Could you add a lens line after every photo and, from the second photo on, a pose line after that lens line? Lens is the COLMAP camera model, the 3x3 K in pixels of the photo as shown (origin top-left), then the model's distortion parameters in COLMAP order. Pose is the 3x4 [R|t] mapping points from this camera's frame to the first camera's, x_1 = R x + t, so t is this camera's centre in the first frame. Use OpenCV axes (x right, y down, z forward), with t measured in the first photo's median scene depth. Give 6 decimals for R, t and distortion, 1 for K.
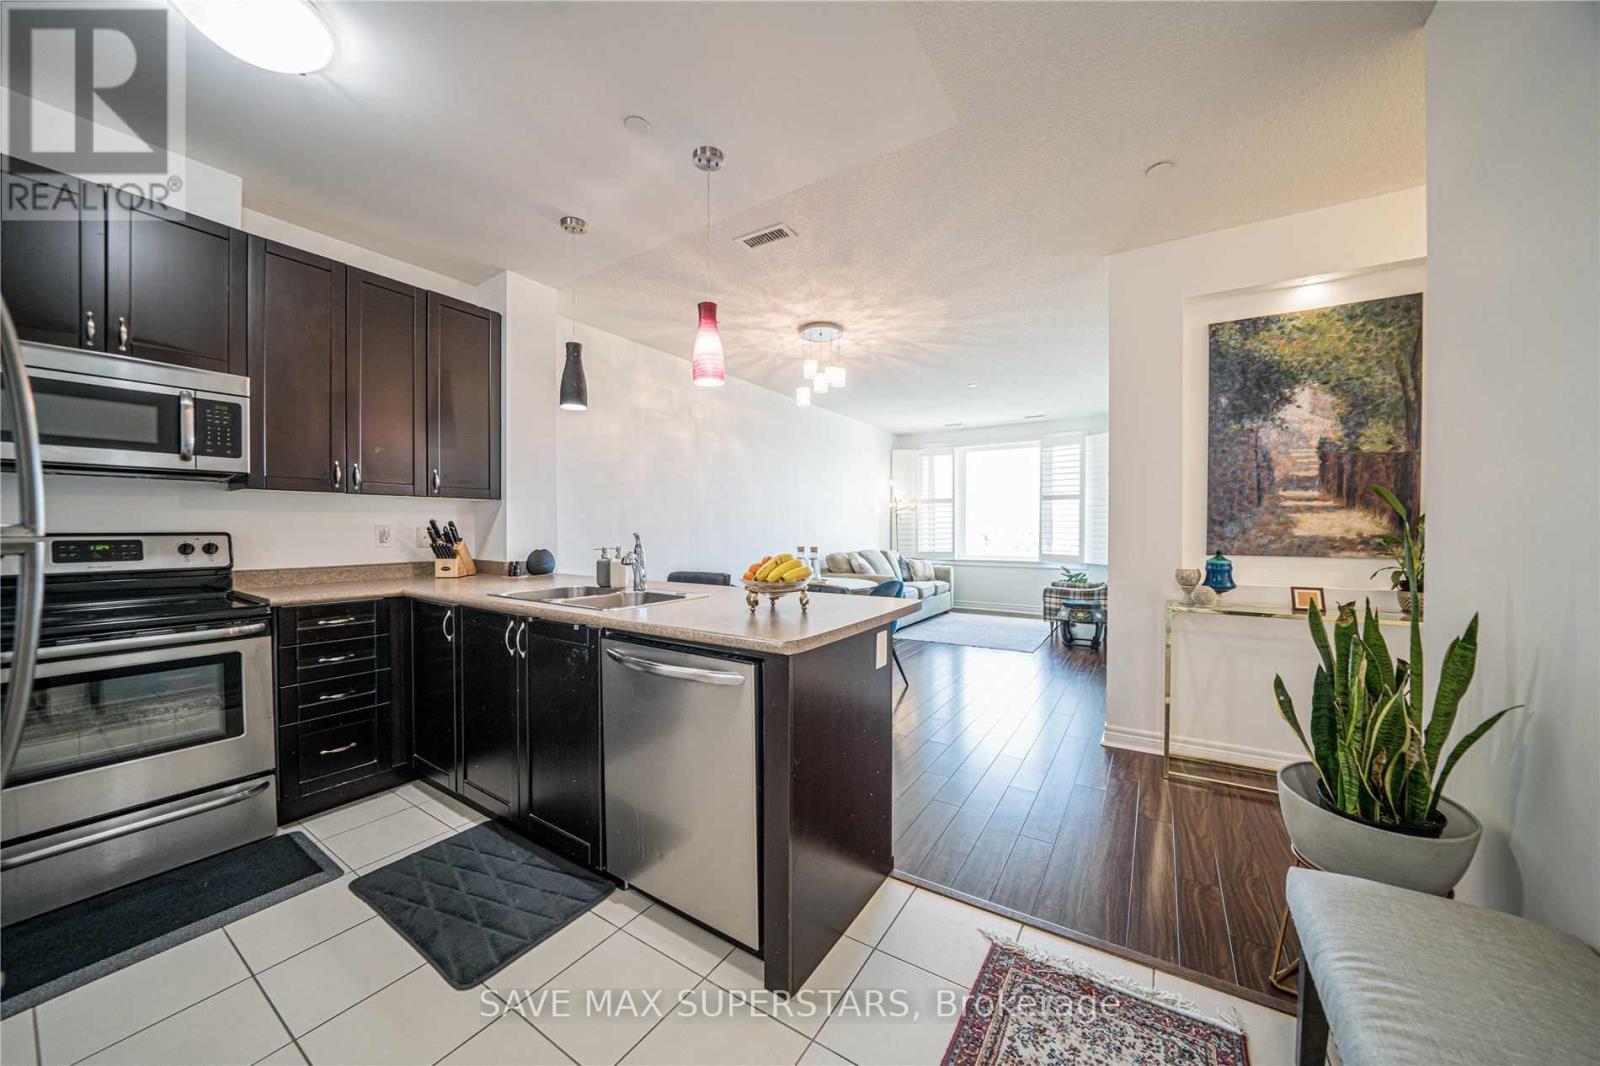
lens RADIAL K [[556.1, 0, 796.0], [0, 556.1, 535.4], [0, 0, 1]] dist [-0.027428, 0.003267]
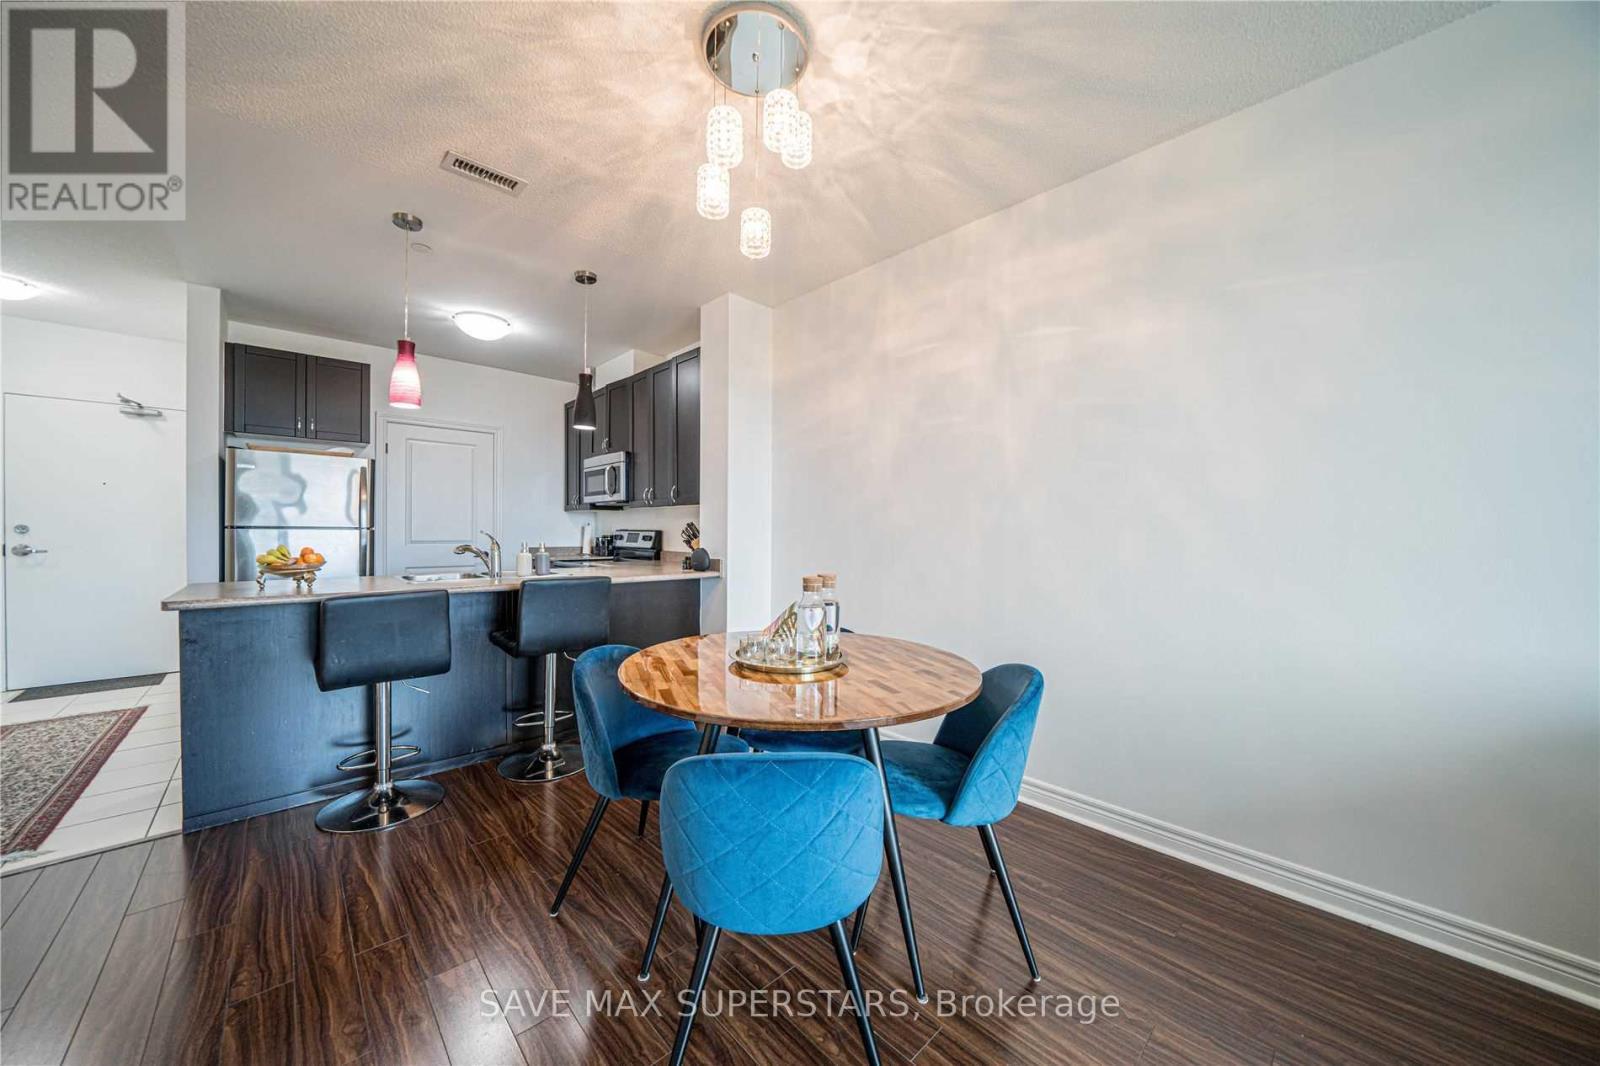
lens RADIAL K [[556.1, 0, 801.9], [0, 556.1, 534.3], [0, 0, 1]] dist [-0.027428, 0.003267]
pose [[-0.228546, 0.006817, -0.973509, 0.652216], [-0.018425, 0.999766, 0.011327, -0.020610], [0.973359, 0.020526, -0.228367, 1.701496]]
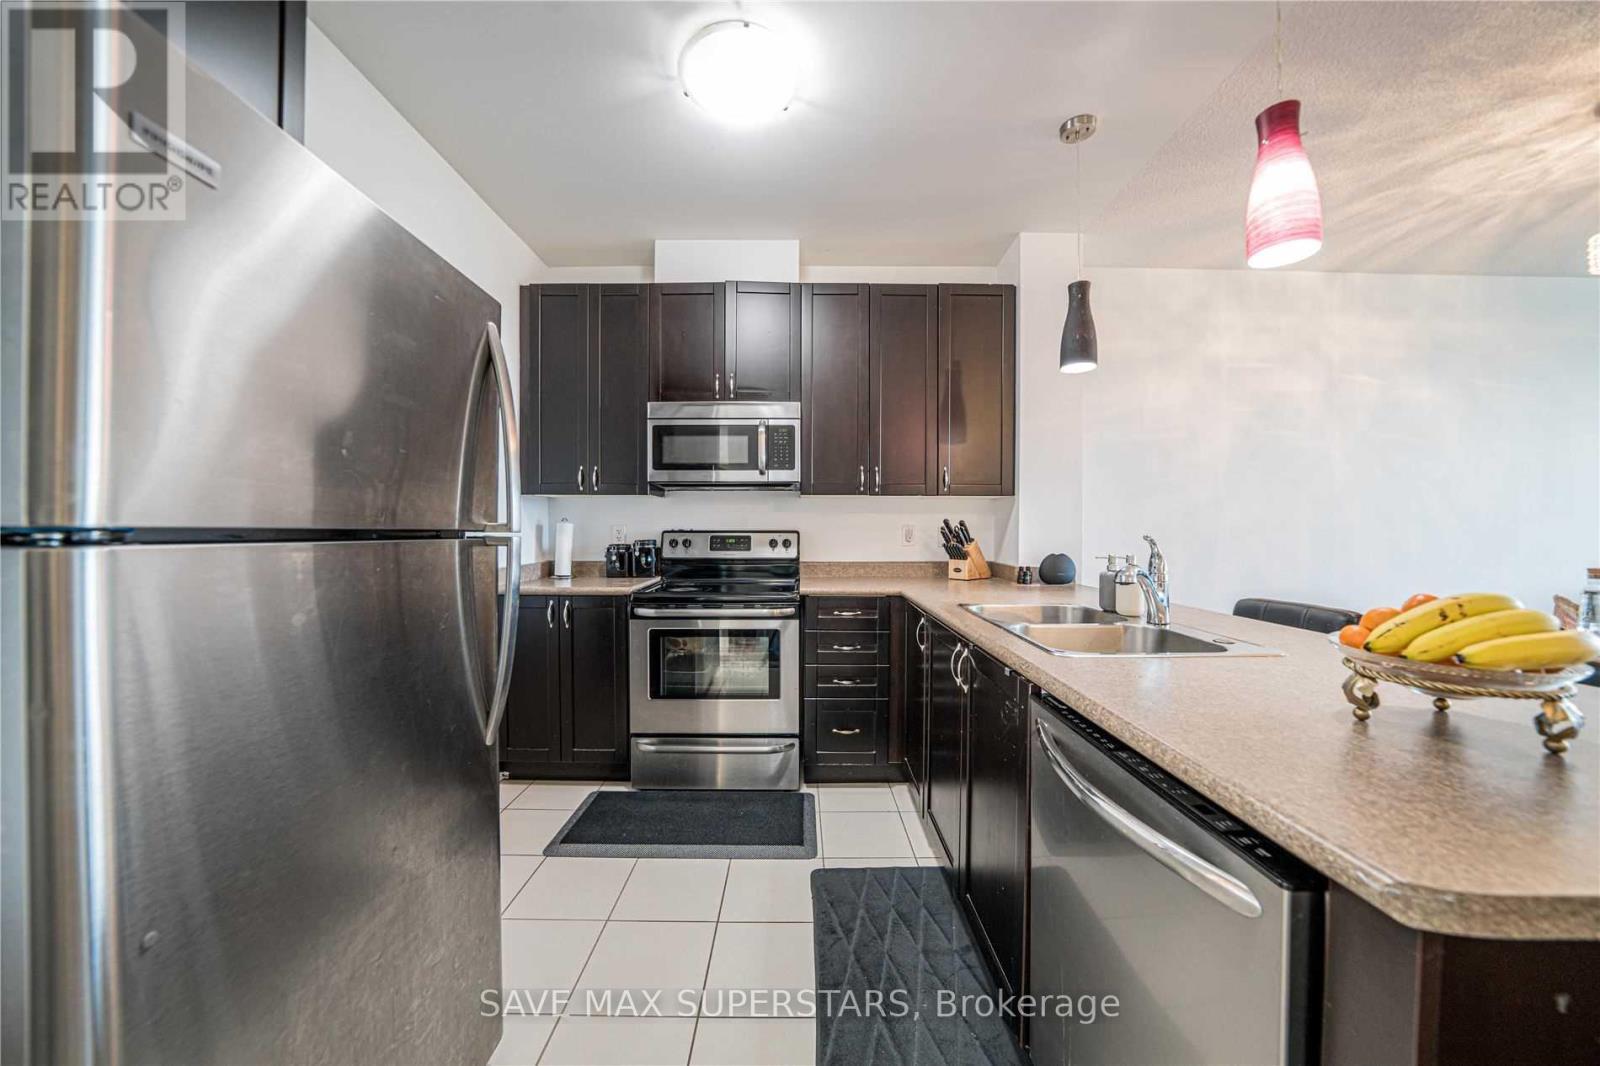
lens RADIAL K [[556.1, 0, 798.9], [0, 556.1, 535.6], [0, 0, 1]] dist [-0.027428, 0.003267]
pose [[0.546483, 0.012402, -0.837378, 0.022494], [-0.012436, 0.999900, 0.006693, -0.002614], [0.837378, 0.006756, 0.546583, 0.263269]]
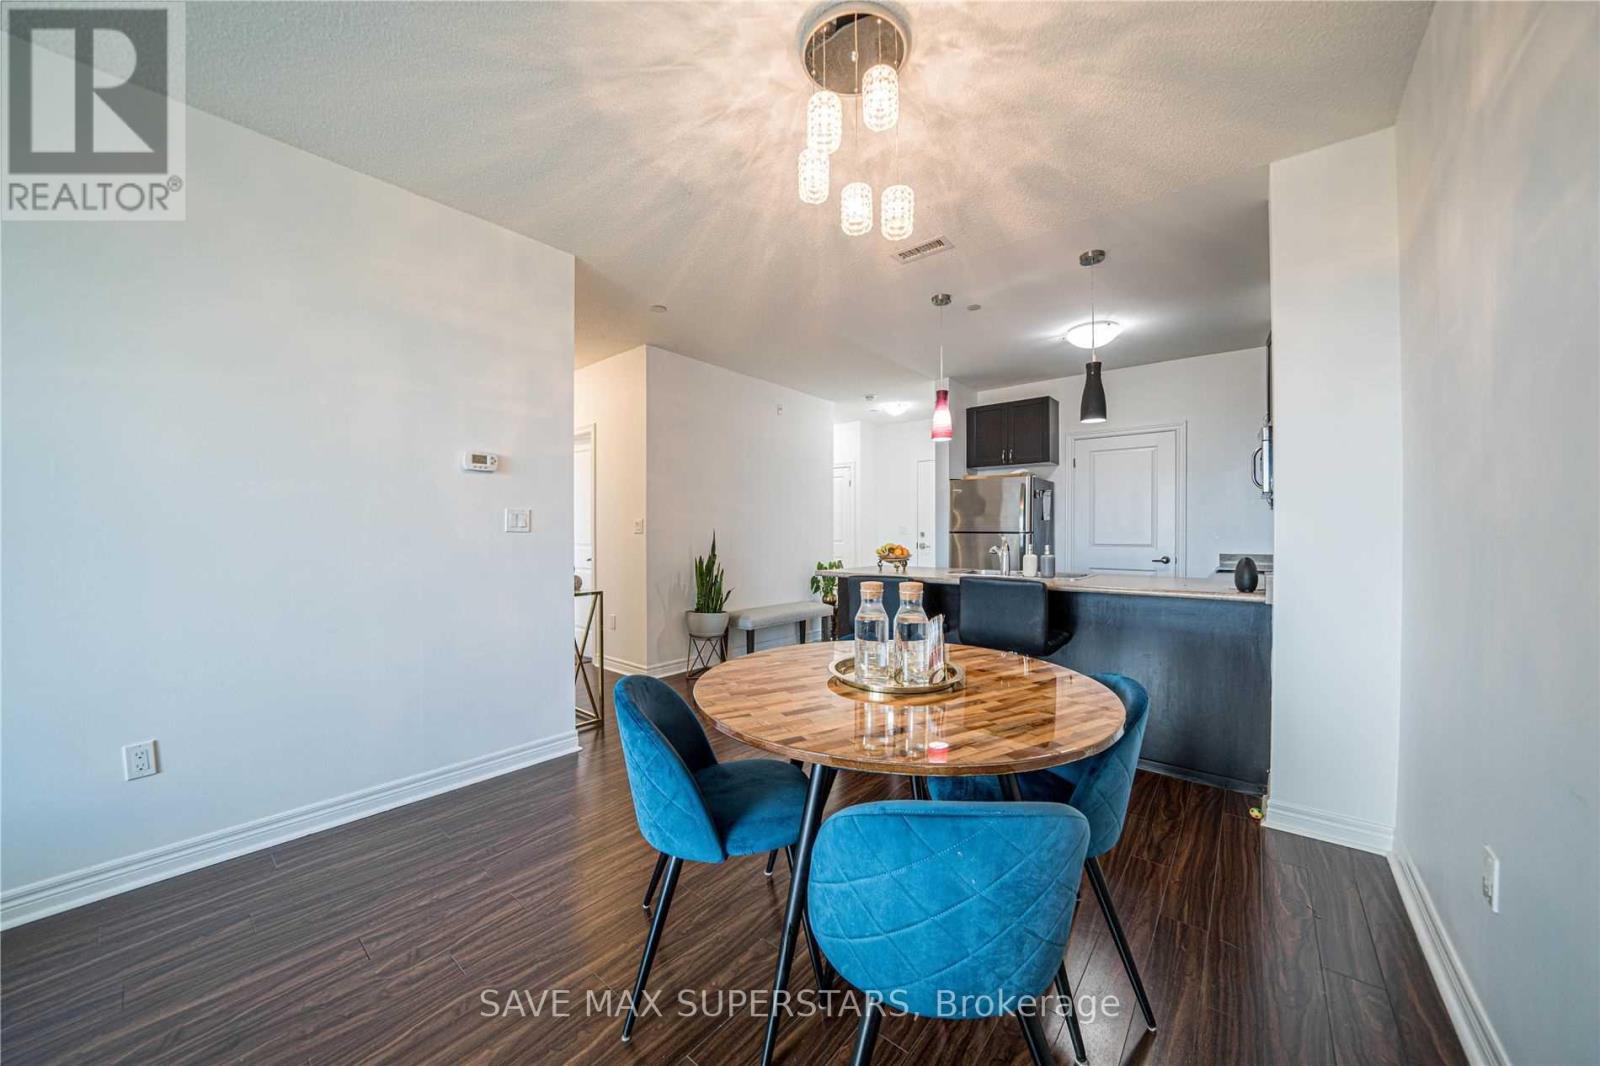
lens RADIAL K [[556.1, 0, 796.4], [0, 556.1, 536.9], [0, 0, 1]] dist [-0.027428, 0.003267]
pose [[-0.993115, 0.000373, 0.117147, 0.061145], [0.002729, 0.999797, 0.019950, -0.022279], [-0.117116, 0.020132, -0.992914, 2.120772]]
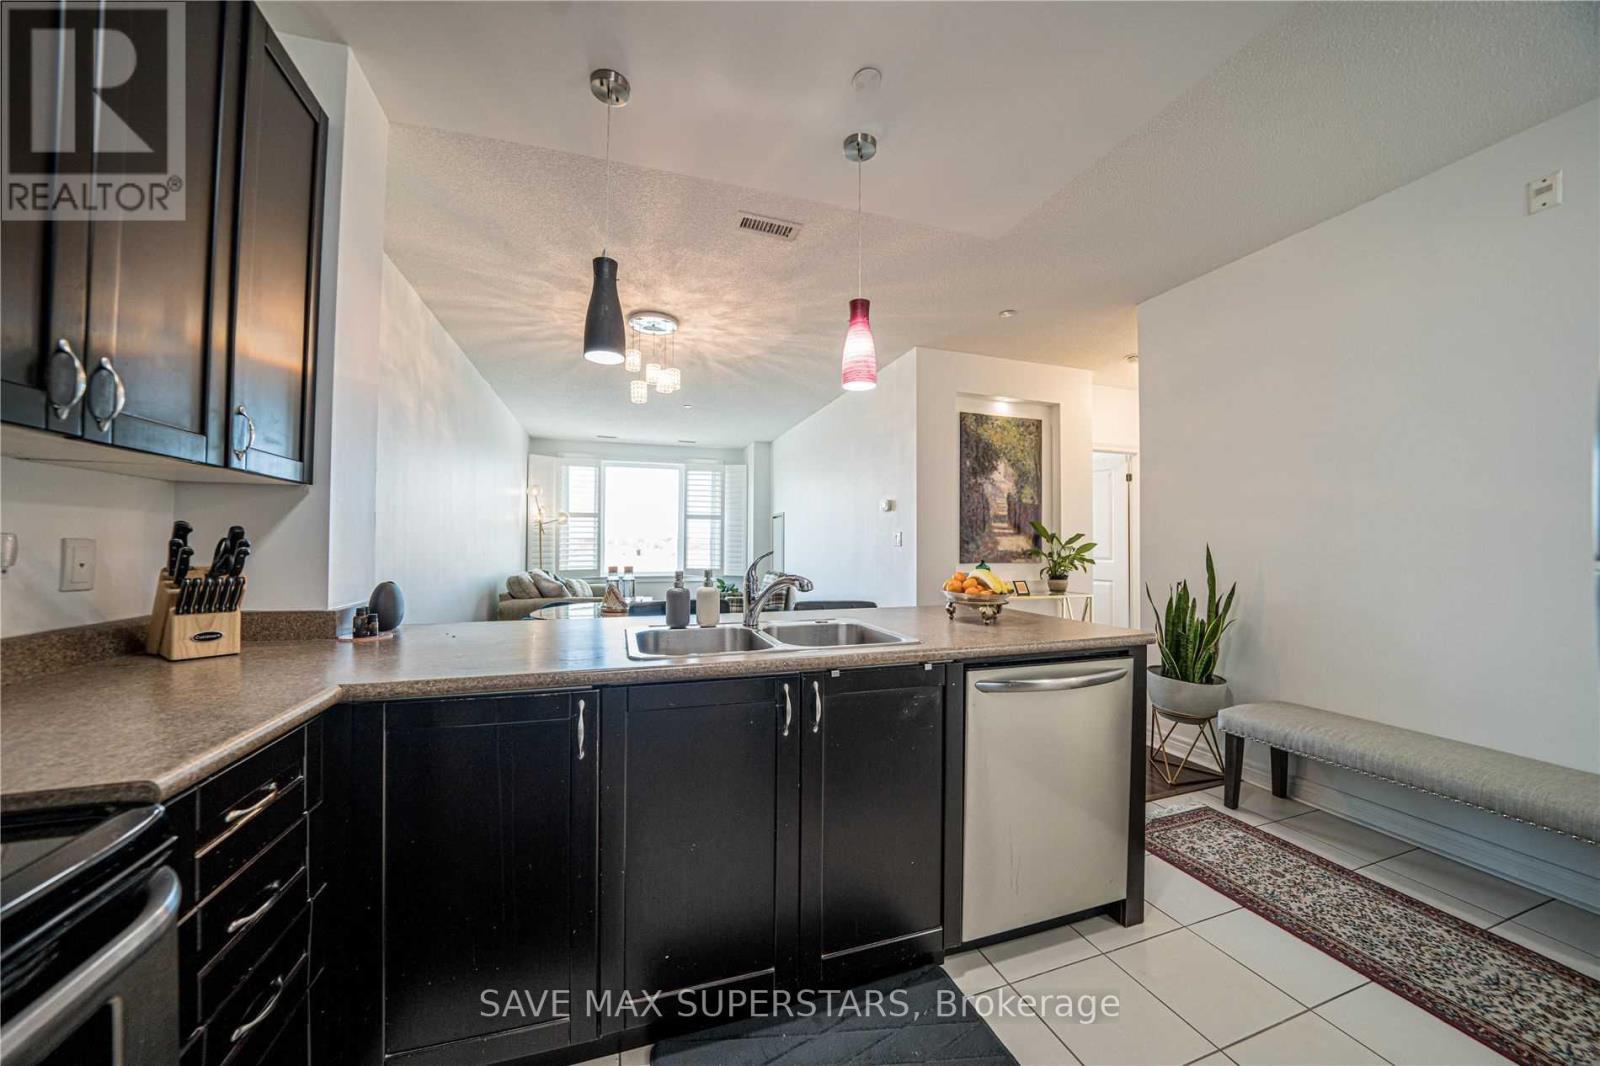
lens RADIAL K [[556.1, 0, 801.2], [0, 556.1, 535.4], [0, 0, 1]] dist [-0.027428, 0.003267]
pose [[0.618358, 0.016254, 0.785728, -0.747487], [0.006551, 0.999645, -0.025835, -0.004734], [-0.785869, 0.021122, 0.618032, 0.411554]]
